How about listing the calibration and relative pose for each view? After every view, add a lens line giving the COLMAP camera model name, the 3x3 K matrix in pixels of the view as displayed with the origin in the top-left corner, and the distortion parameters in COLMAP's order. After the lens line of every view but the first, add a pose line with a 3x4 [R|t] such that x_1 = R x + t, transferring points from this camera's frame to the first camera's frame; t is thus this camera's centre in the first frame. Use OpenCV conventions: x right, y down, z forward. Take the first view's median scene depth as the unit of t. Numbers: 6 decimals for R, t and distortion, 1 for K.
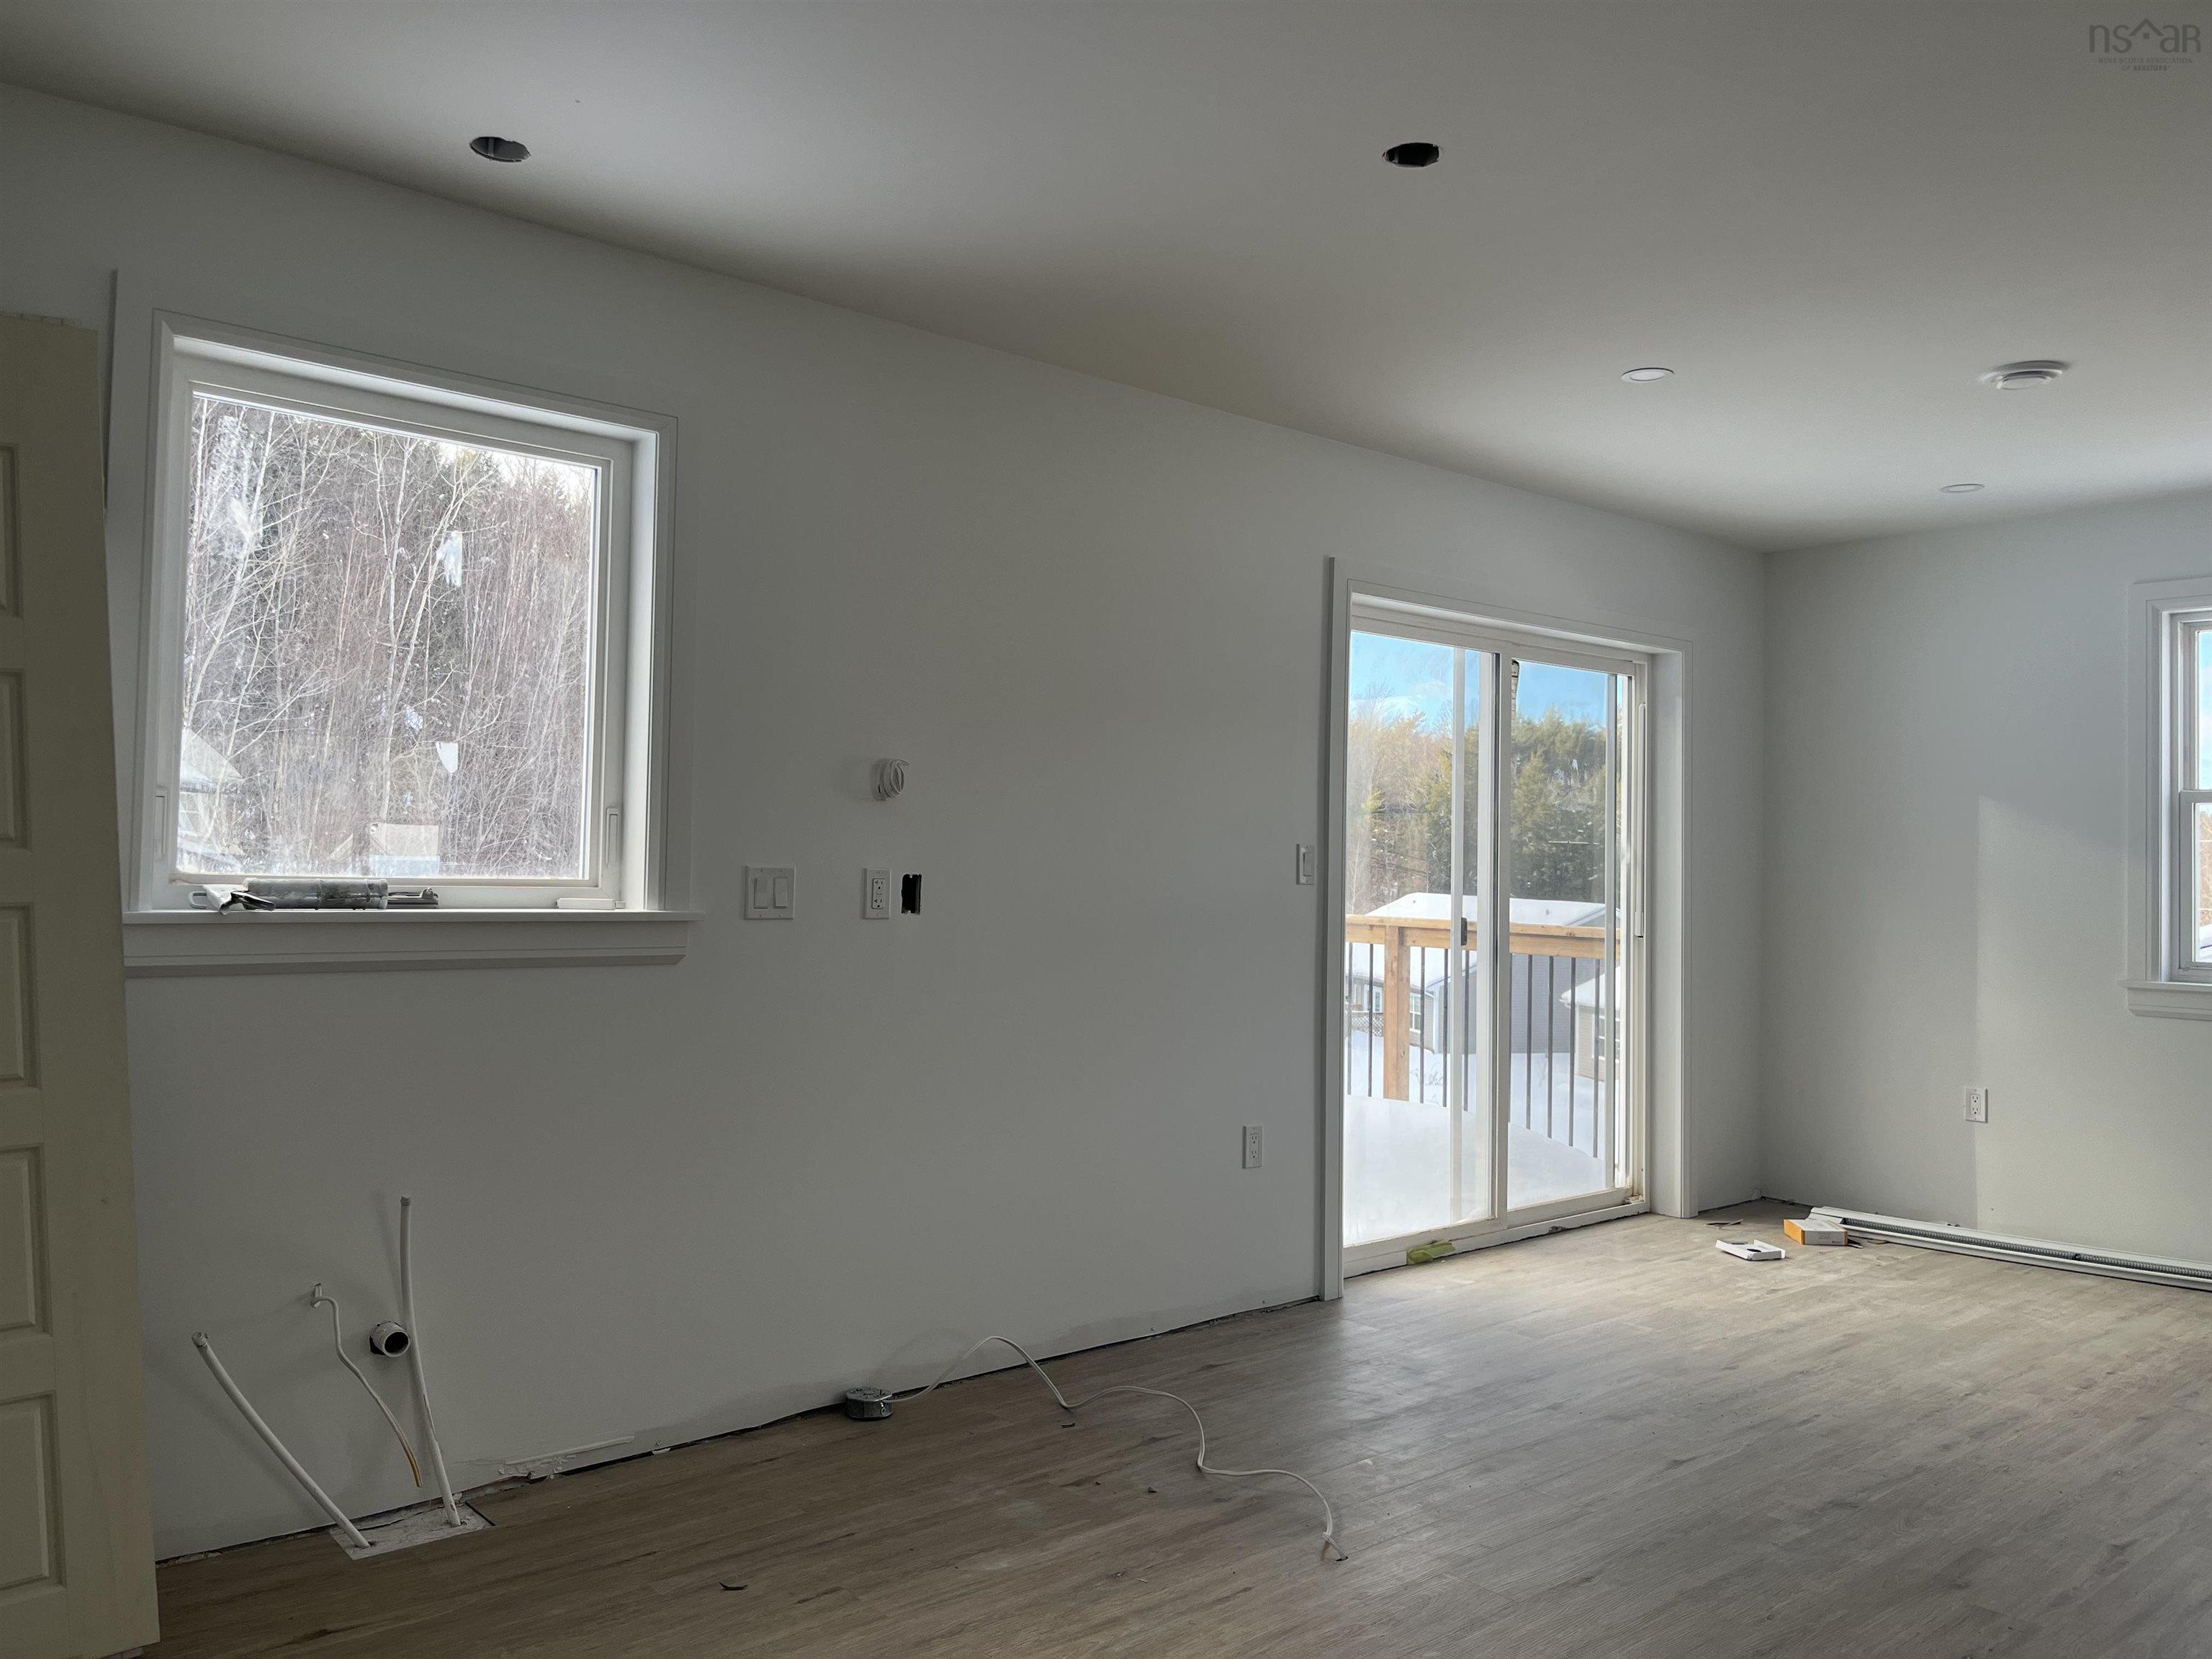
lens RADIAL K [[1678.5, 0, 1100.6], [0, 1678.5, 817.4], [0, 0, 1]] dist [0.072142, -0.103561]
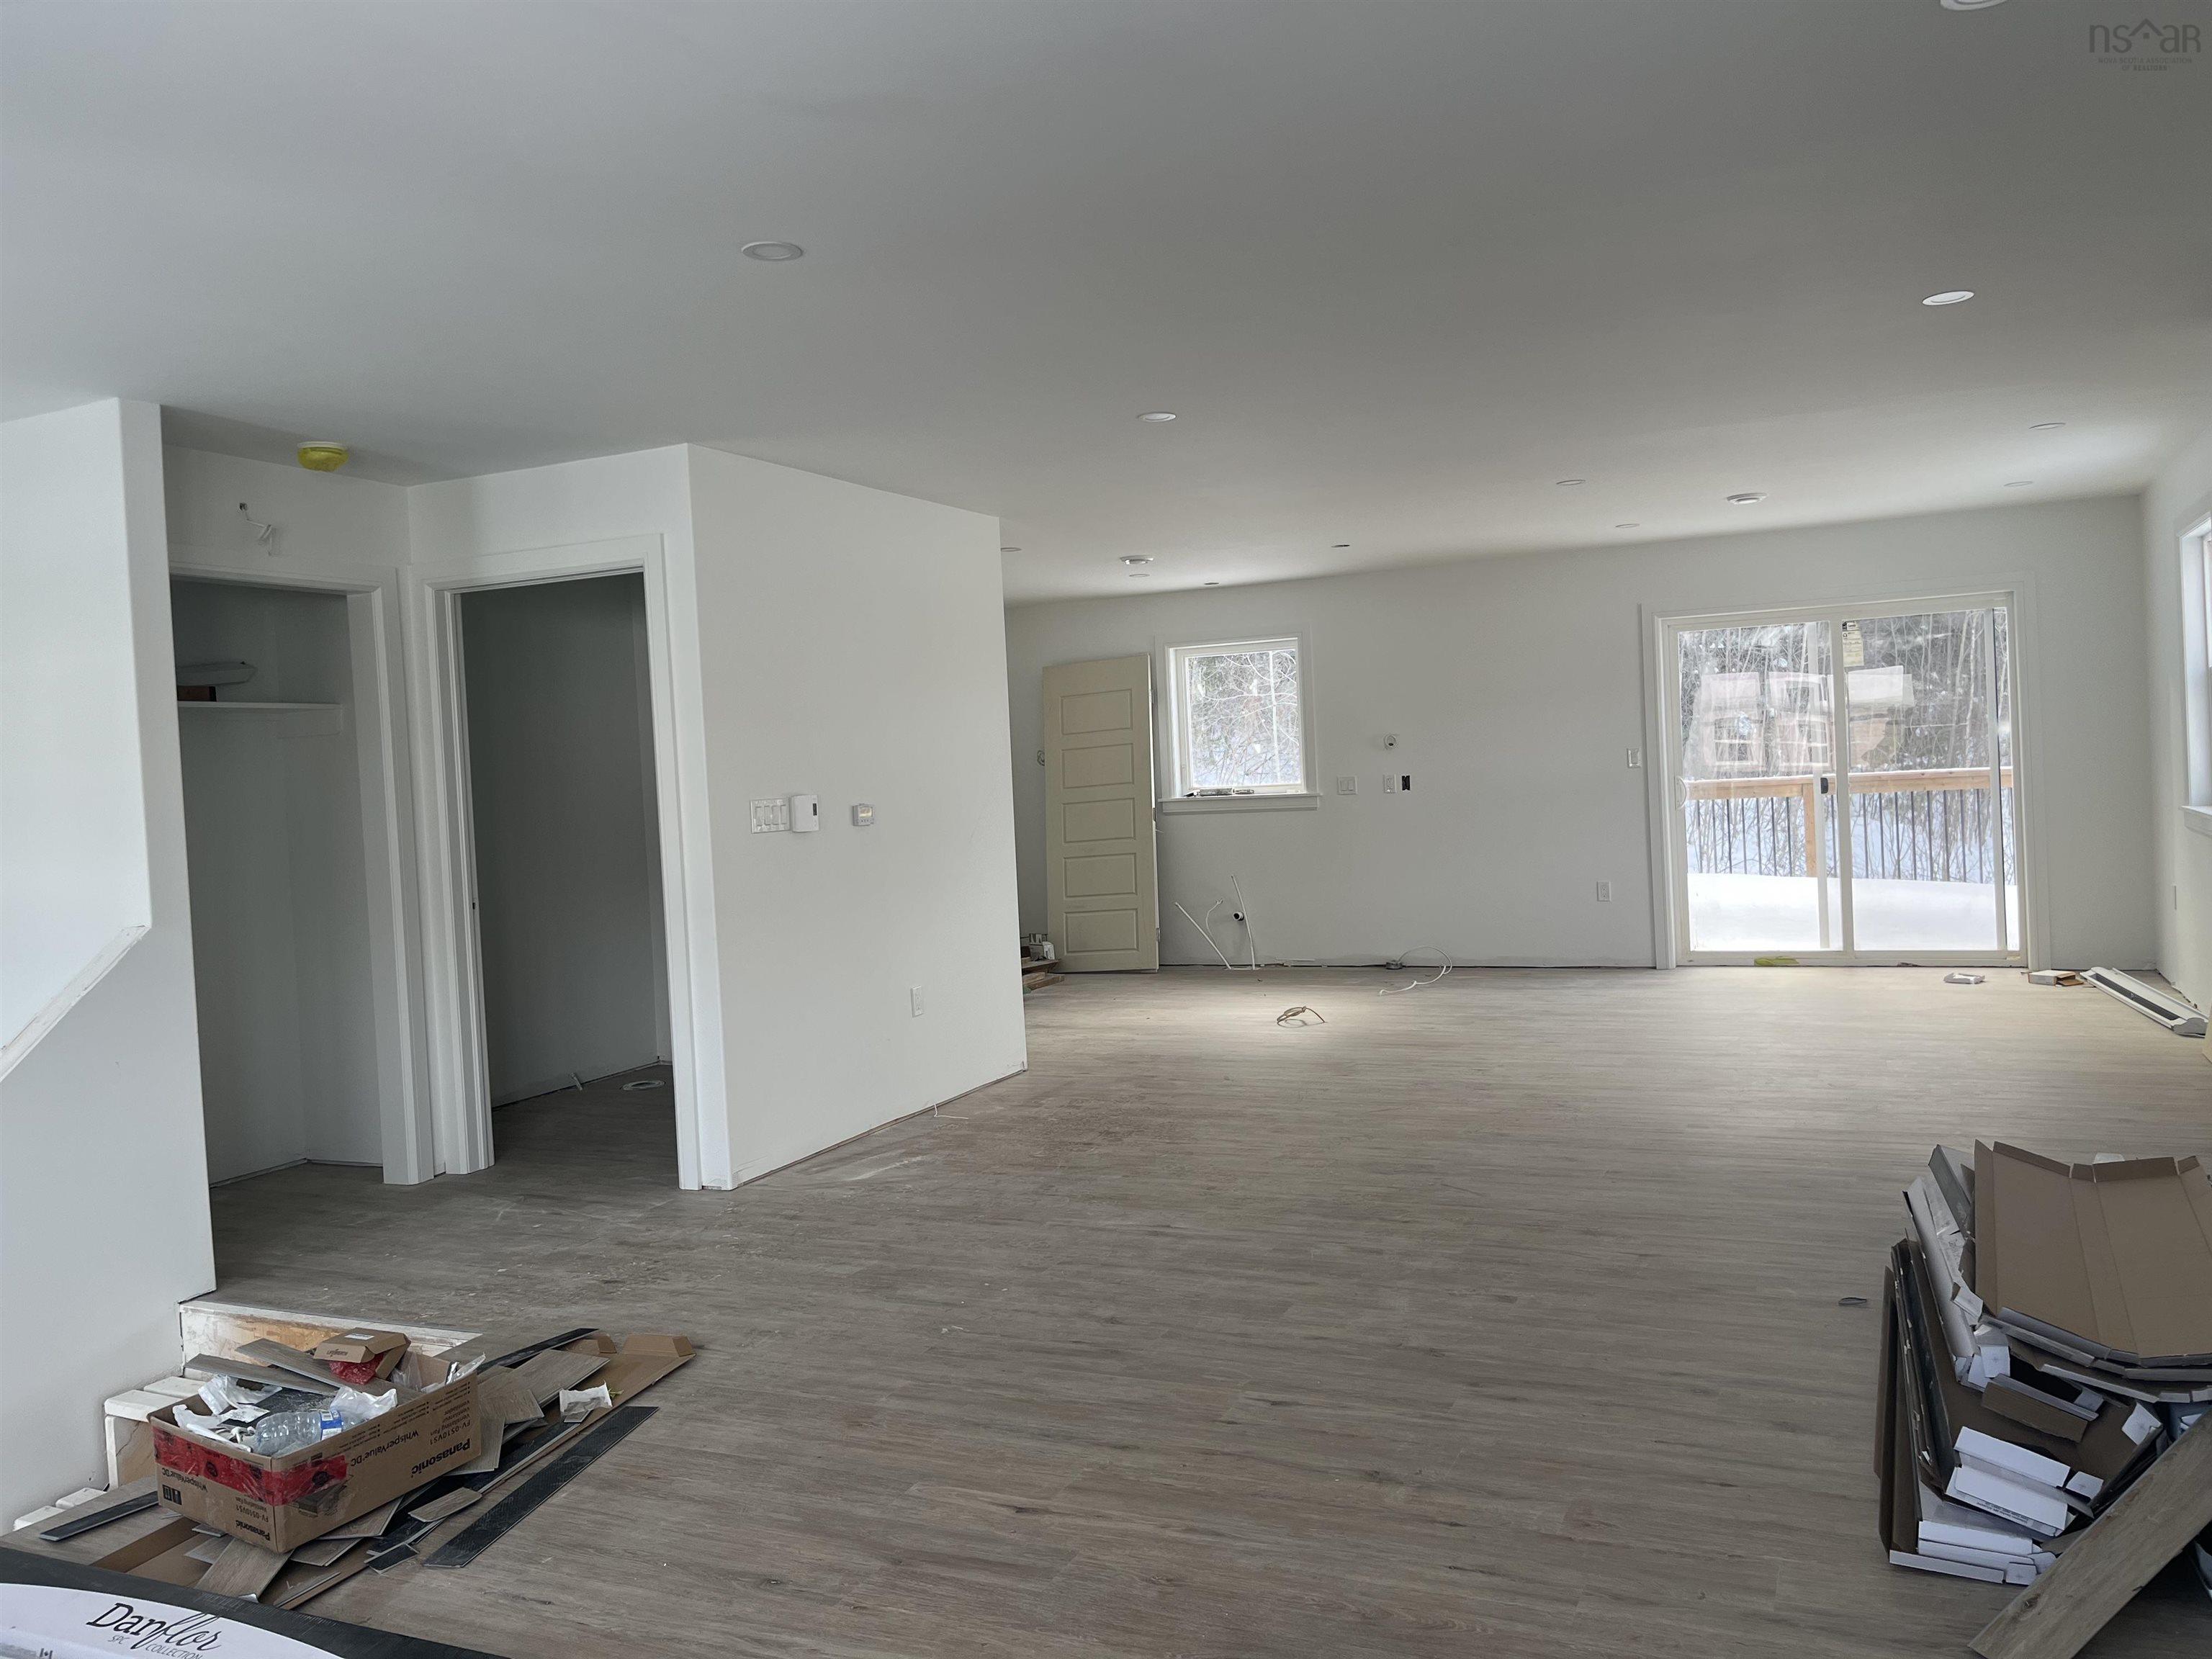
lens RADIAL K [[1680.2, 0, 1111.2], [0, 1680.2, 817.5], [0, 0, 1]] dist [0.053003, -0.063573]
pose [[0.421203, -0.017703, -0.906793, 2.302242], [0.083069, 0.996360, 0.019134, 0.011415], [0.903154, -0.083386, 0.421141, -0.598172]]
